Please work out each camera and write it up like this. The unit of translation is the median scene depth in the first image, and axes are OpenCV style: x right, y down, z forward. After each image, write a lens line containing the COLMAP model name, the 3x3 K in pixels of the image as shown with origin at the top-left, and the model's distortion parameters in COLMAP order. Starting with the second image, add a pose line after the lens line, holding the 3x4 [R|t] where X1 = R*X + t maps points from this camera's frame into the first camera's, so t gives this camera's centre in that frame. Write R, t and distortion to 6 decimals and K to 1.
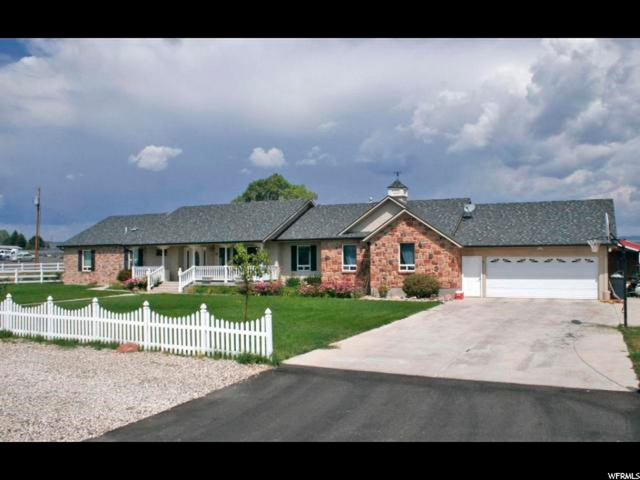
lens RADIAL K [[541.7, 0, 320.4], [0, 541.7, 239.8], [0, 0, 1]] dist [-0.134371, -0.006014]
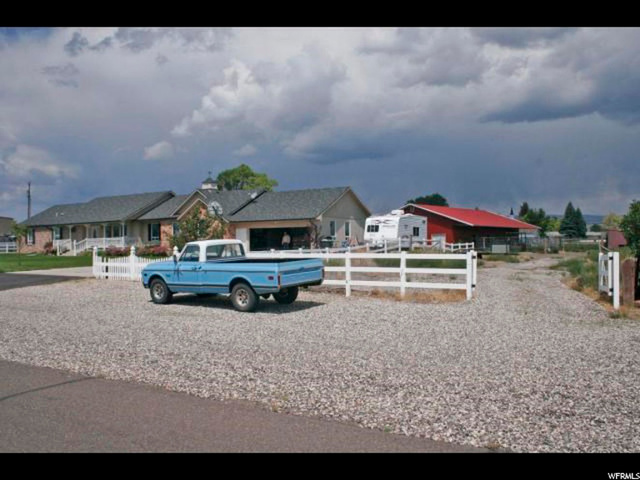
lens RADIAL K [[602.7, 0, 319.7], [0, 602.7, 239.2], [0, 0, 1]] dist [-0.001113, 0.000000]
pose [[0.982209, -0.010186, -0.187515, 0.675555], [0.014721, 0.999631, 0.022809, 0.021168], [0.187214, -0.025164, 0.981997, -0.496591]]
